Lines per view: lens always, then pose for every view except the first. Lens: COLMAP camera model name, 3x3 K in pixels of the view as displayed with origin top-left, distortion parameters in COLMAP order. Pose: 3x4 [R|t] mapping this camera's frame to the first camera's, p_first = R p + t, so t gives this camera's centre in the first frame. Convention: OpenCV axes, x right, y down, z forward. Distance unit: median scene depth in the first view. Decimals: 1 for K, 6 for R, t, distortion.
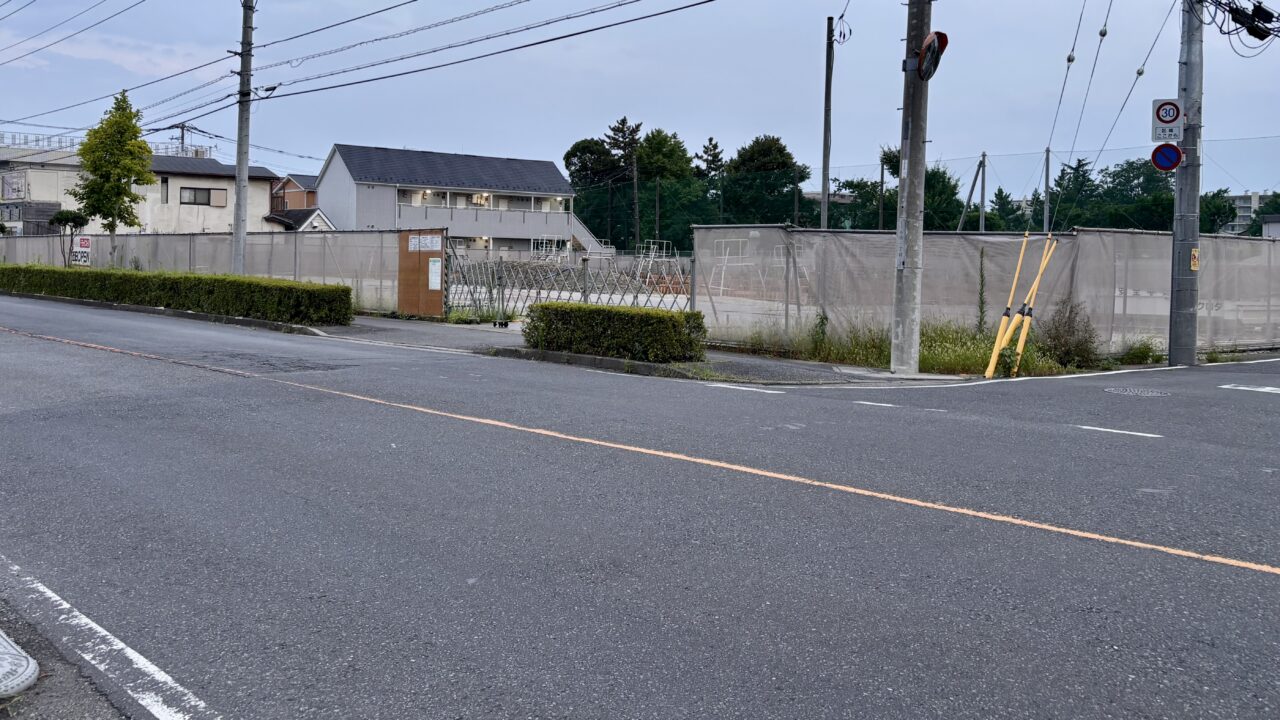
lens RADIAL K [[1230.8, 0, 640.0], [0, 1230.8, 360.0], [0, 0, 1]] dist [-0.001038, -0.005012]
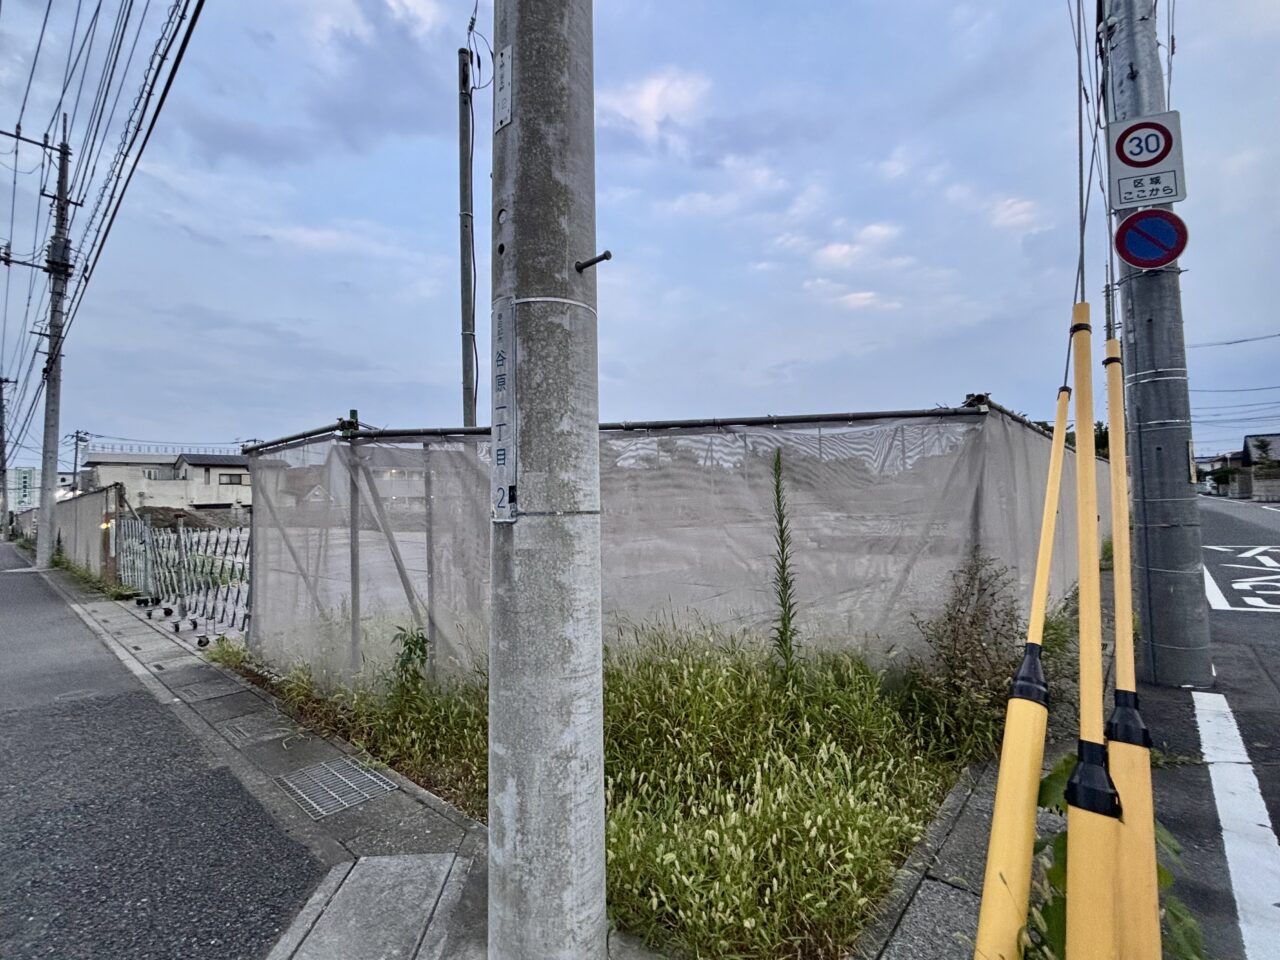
lens RADIAL K [[575.5, 0, 640.0], [0, 575.5, 480.0], [0, 0, 1]] dist [-0.000803, -0.000114]
pose [[0.988098, -0.040848, 0.148303, 0.206063], [0.058479, 0.991462, -0.116545, -0.062914], [-0.142276, 0.123831, 0.982051, 0.828805]]
